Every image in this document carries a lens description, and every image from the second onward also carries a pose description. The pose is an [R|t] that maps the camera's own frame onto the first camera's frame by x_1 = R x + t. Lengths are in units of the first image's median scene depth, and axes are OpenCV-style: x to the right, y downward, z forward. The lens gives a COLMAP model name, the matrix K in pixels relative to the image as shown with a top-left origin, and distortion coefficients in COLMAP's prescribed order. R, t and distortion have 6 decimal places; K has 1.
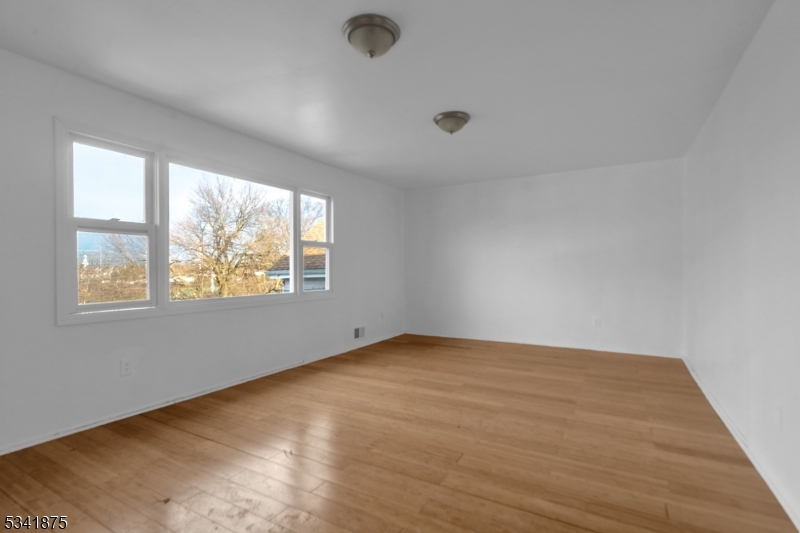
lens RADIAL K [[393.3, 0, 388.5], [0, 393.3, 267.2], [0, 0, 1]] dist [0.000659, 0.000475]
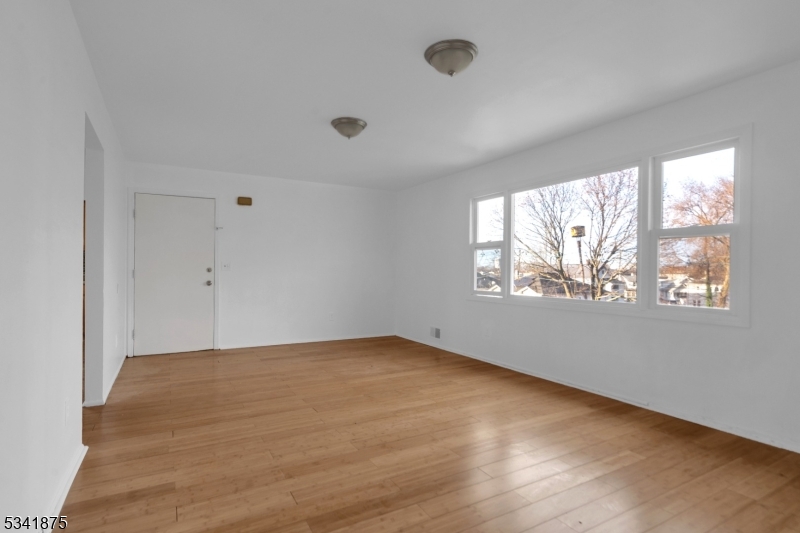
lens RADIAL K [[393.3, 0, 388.5], [0, 393.3, 267.2], [0, 0, 1]] dist [0.000659, 0.000475]
pose [[-0.499185, -0.009312, -0.866445, 0.989097], [0.000613, 0.999938, -0.011099, 0.006614], [0.866495, -0.006072, -0.499148, 1.521245]]
